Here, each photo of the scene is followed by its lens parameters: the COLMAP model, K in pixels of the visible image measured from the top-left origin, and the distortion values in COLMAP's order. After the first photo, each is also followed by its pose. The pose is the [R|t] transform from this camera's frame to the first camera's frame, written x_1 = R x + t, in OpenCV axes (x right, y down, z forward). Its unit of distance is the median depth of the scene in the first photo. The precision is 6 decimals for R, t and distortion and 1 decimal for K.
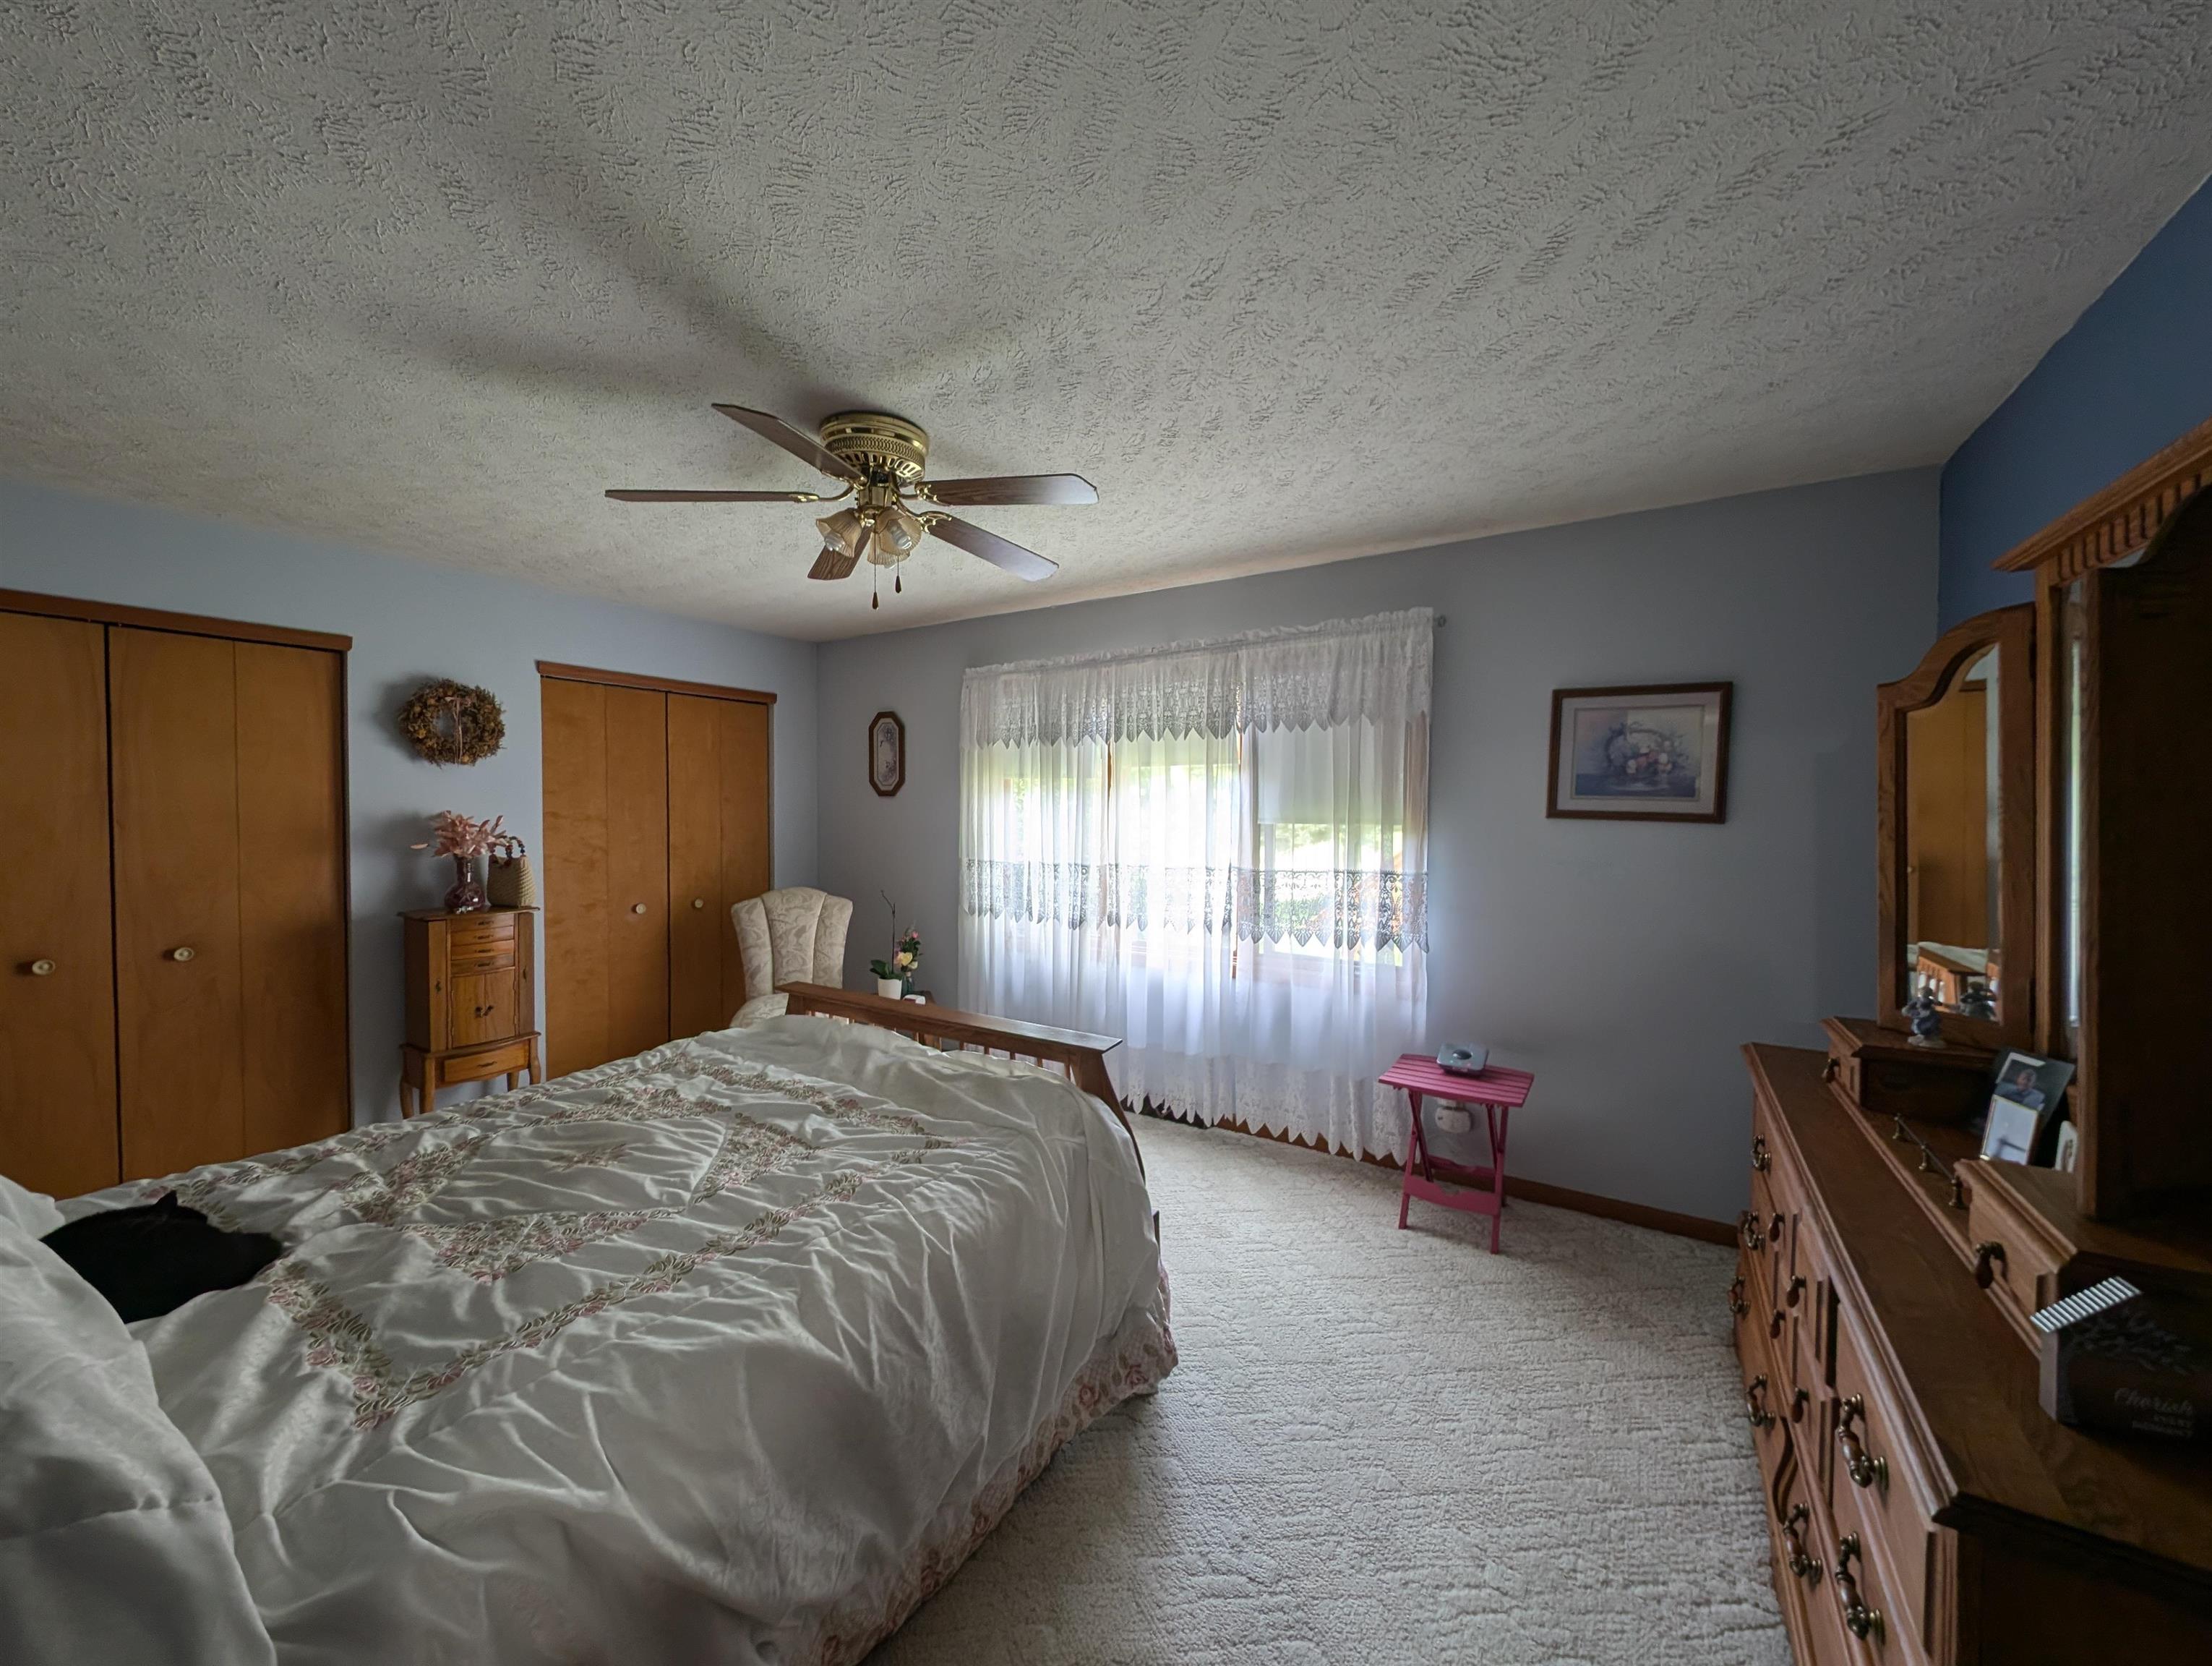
lens RADIAL K [[826.7, 0, 1097.3], [0, 826.7, 829.0], [0, 0, 1]] dist [0.007572, -0.002874]
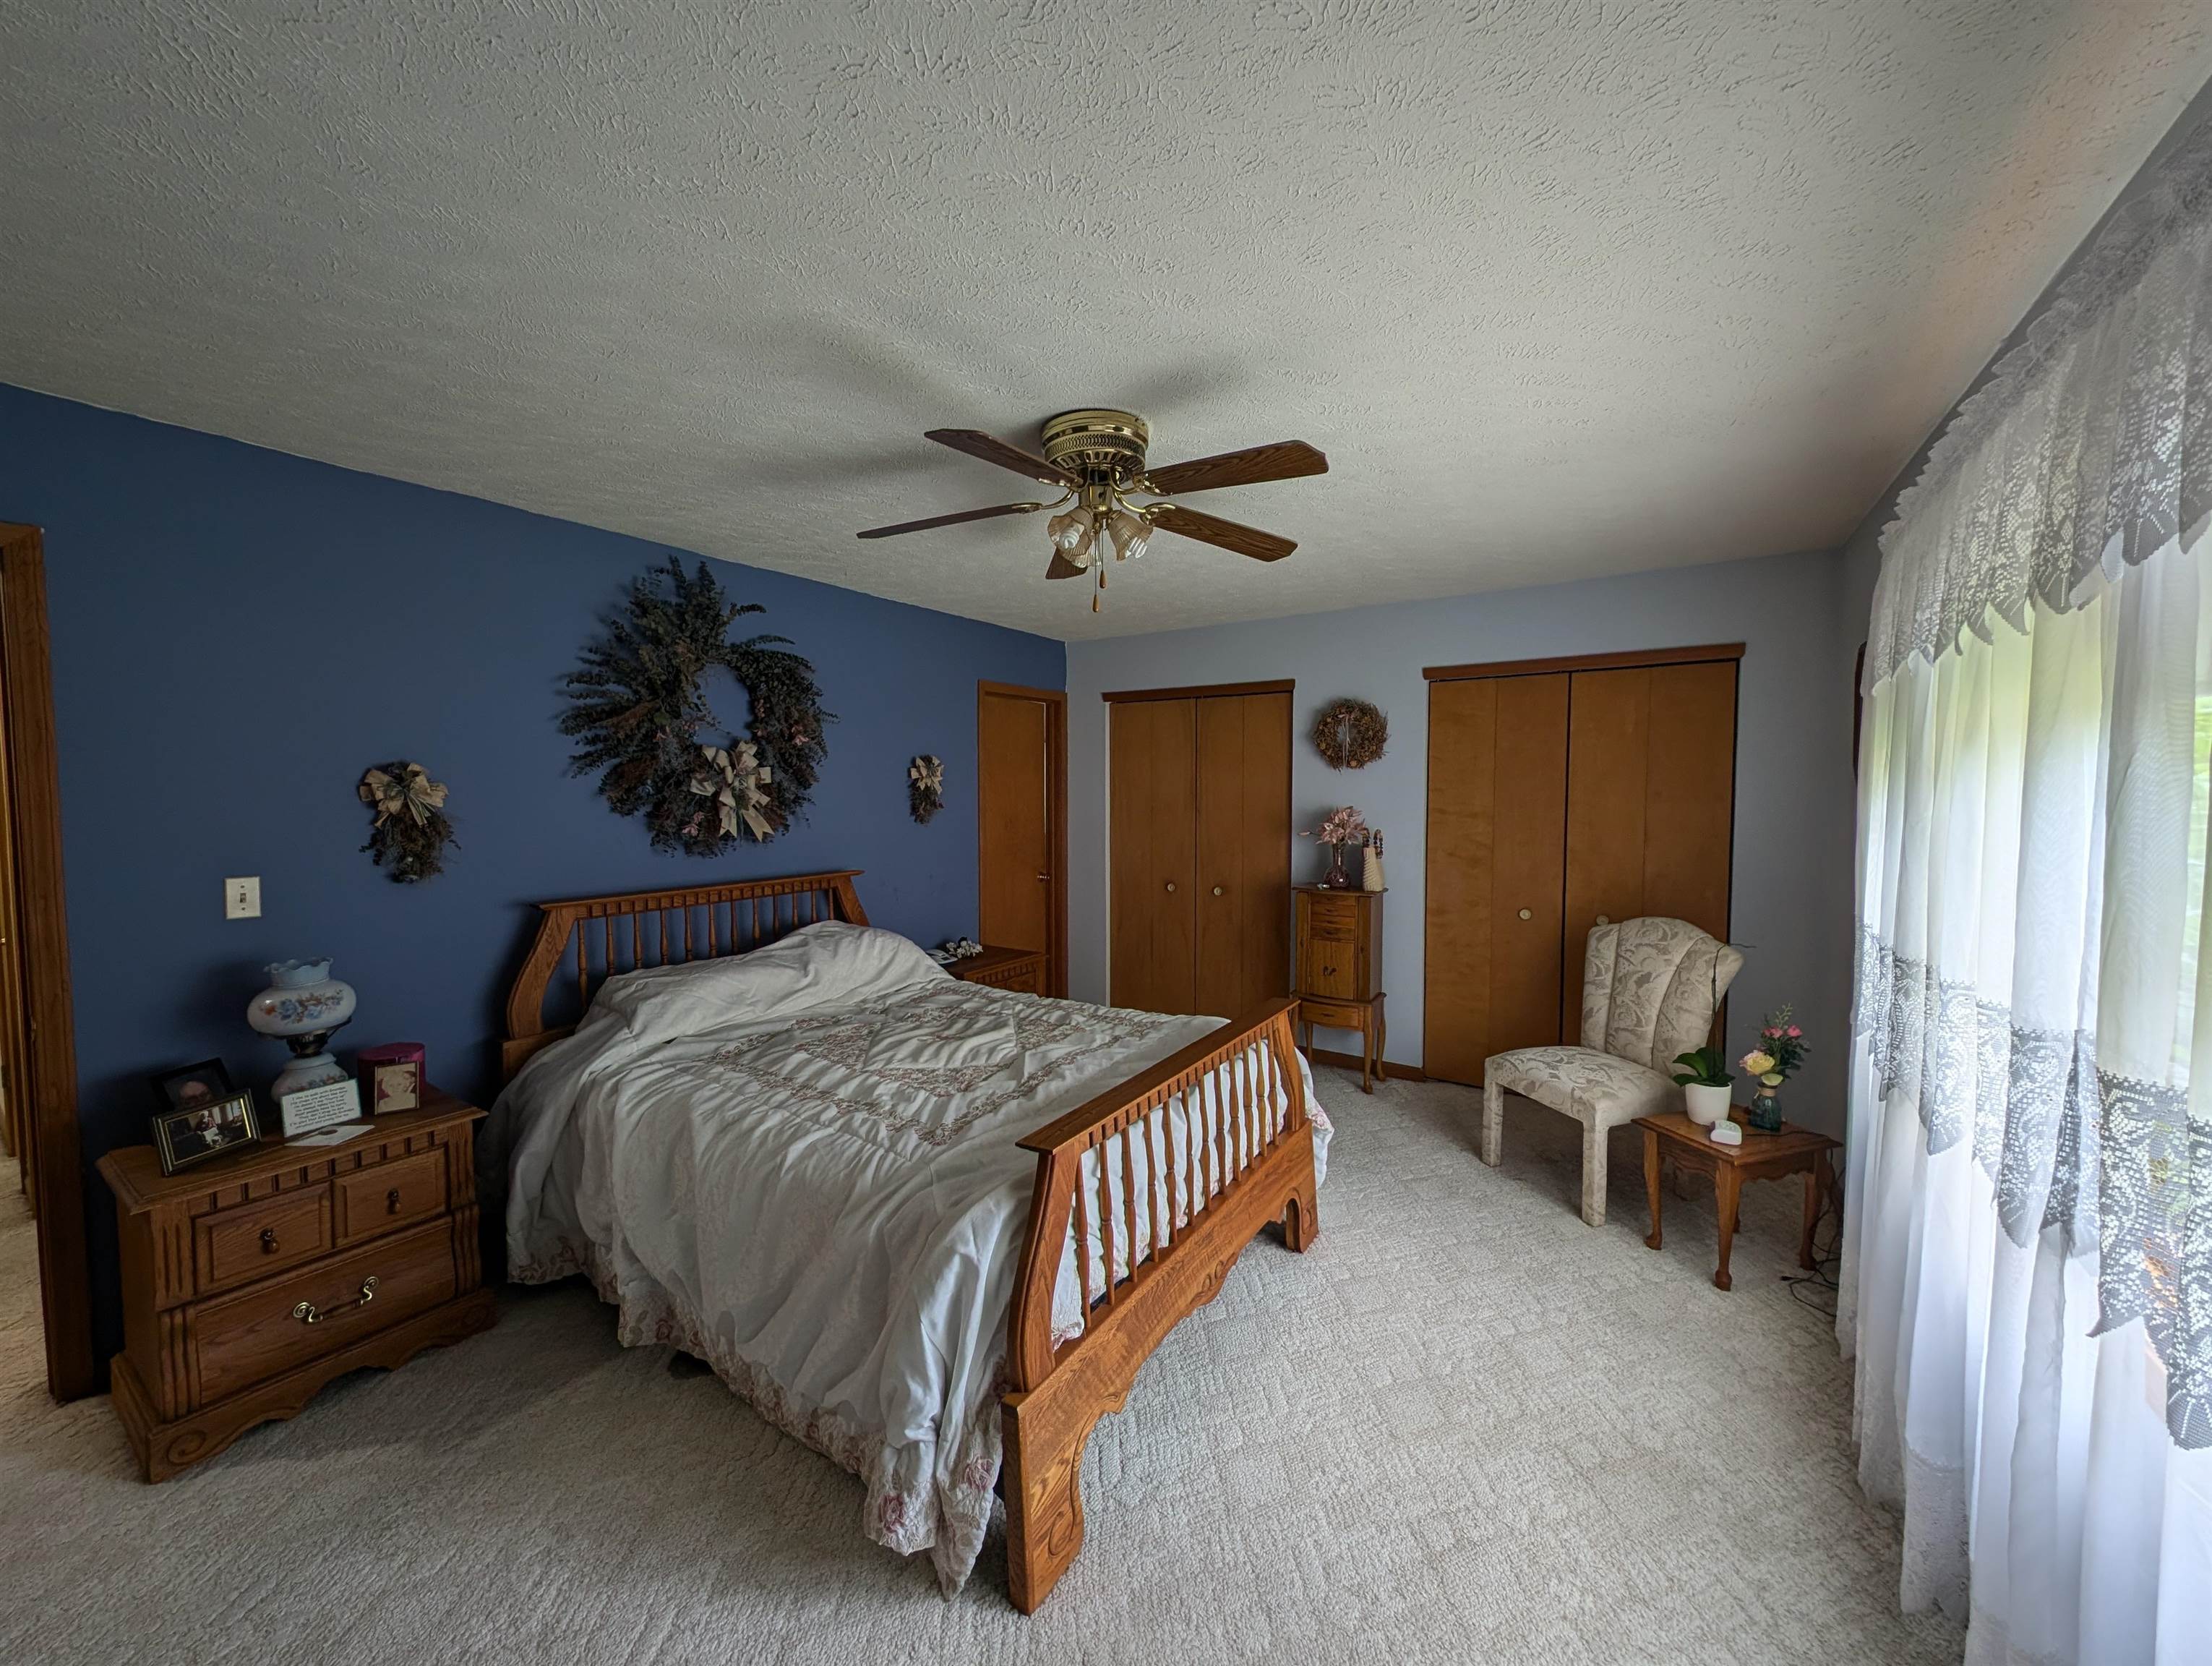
lens RADIAL K [[826.7, 0, 1097.3], [0, 826.7, 829.0], [0, 0, 1]] dist [0.007572, -0.002874]
pose [[-0.027757, 0.044855, -0.998608, 0.395241], [-0.023468, 0.998688, 0.045511, -0.030450], [0.999339, 0.024699, -0.026667, 0.572926]]
